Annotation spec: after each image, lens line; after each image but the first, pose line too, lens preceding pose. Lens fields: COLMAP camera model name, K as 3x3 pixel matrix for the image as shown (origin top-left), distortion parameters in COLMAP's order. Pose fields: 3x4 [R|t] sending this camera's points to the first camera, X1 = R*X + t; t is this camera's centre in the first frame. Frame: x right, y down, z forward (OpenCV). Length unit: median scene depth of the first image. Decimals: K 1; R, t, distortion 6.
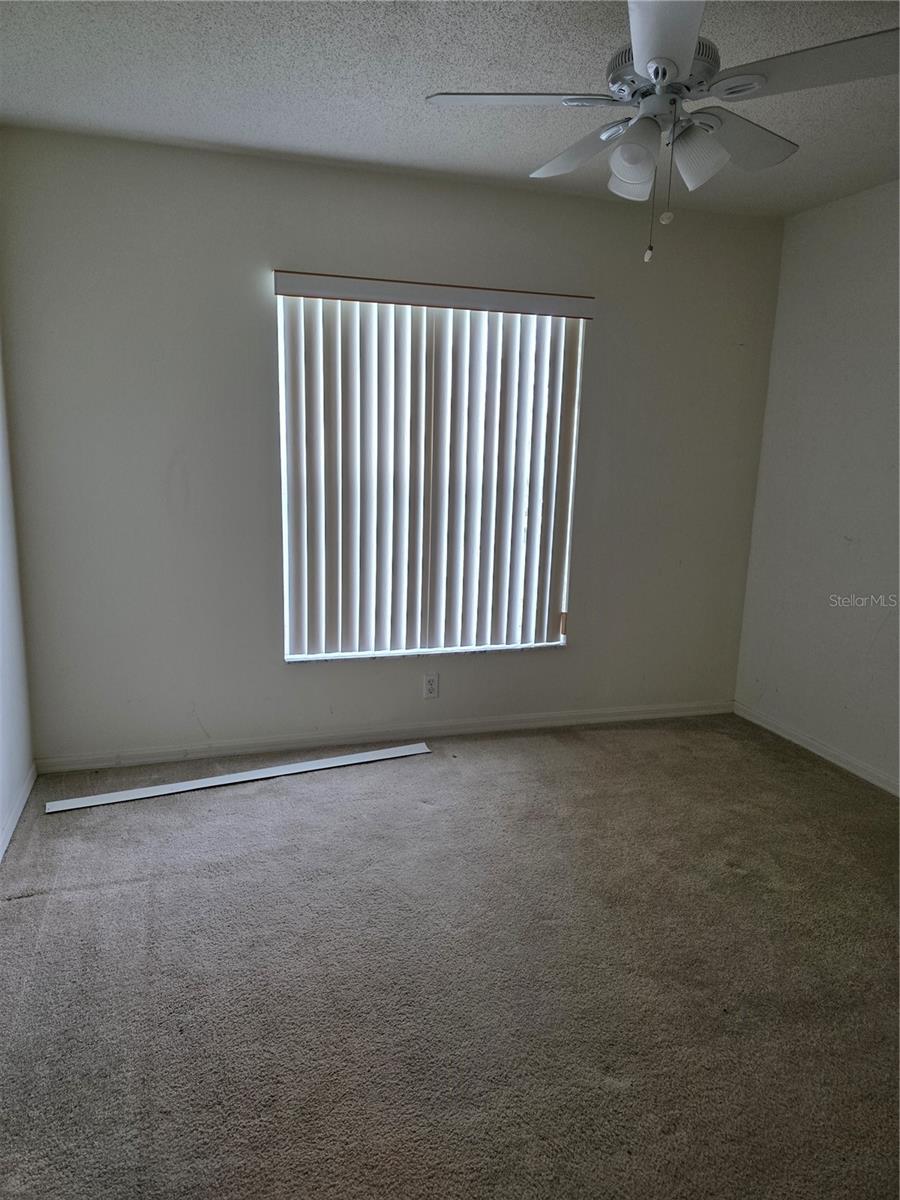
lens RADIAL K [[831.4, 0, 425.4], [0, 831.4, 593.4], [0, 0, 1]] dist [0.049640, -0.049537]
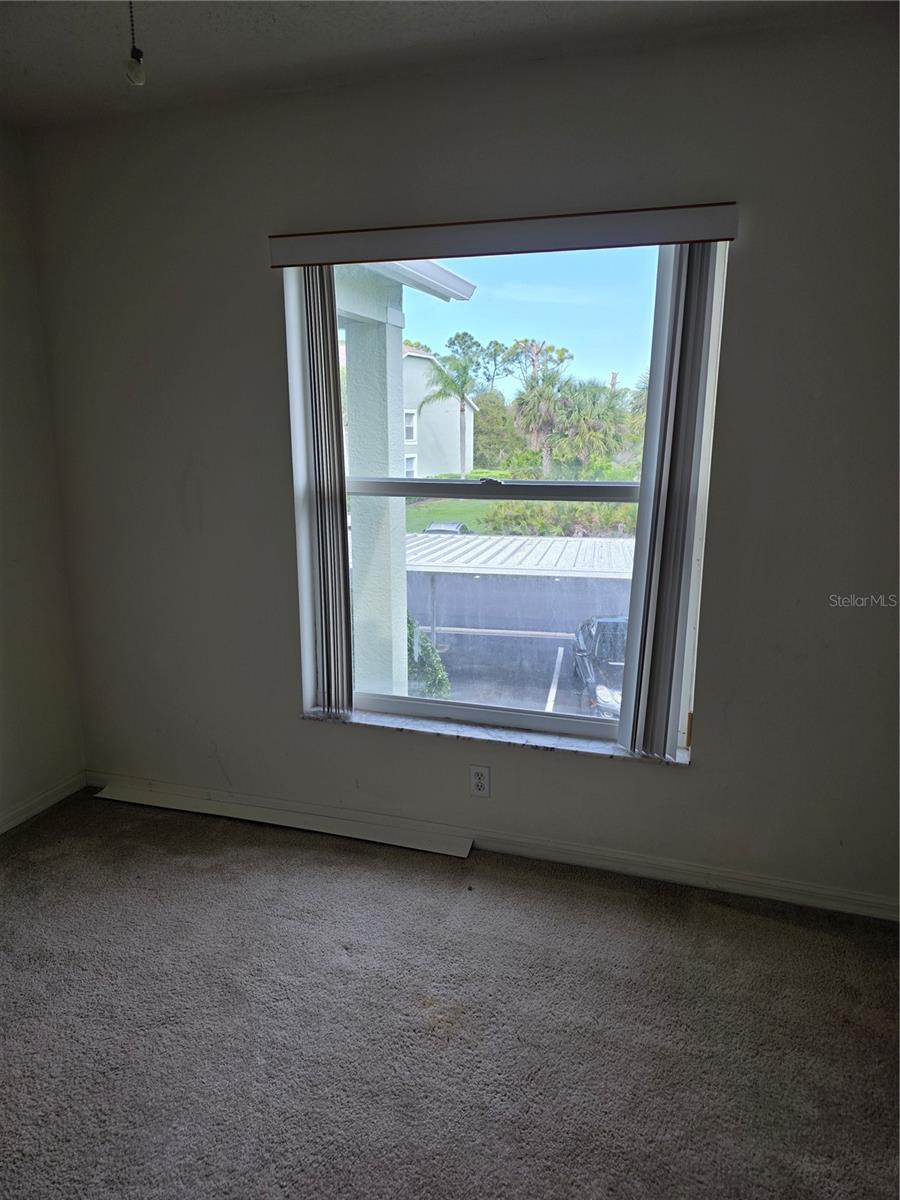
lens RADIAL K [[831.4, 0, 452.1], [0, 831.4, 598.0], [0, 0, 1]] dist [0.049640, -0.049537]
pose [[0.811274, 0.106120, -0.574955, 0.635002], [-0.079281, 0.994274, 0.071646, -0.160955], [0.579266, -0.012542, 0.815042, 0.623436]]
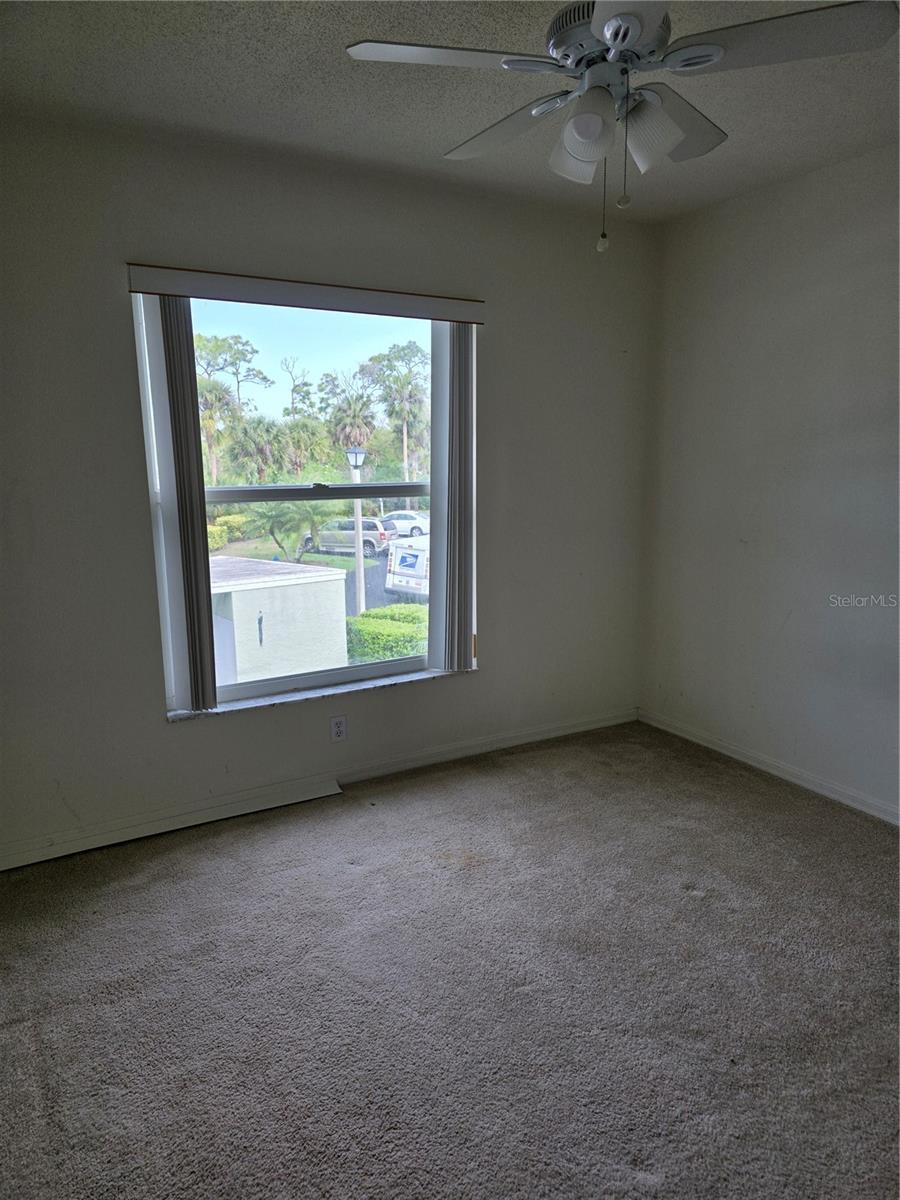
lens RADIAL K [[831.4, 0, 456.0], [0, 831.4, 601.7], [0, 0, 1]] dist [0.049640, -0.049537]
pose [[0.972186, -0.072876, 0.222584, -0.098112], [0.074200, 0.997240, 0.002420, -0.029940], [-0.222146, 0.014163, 0.974911, 0.141558]]
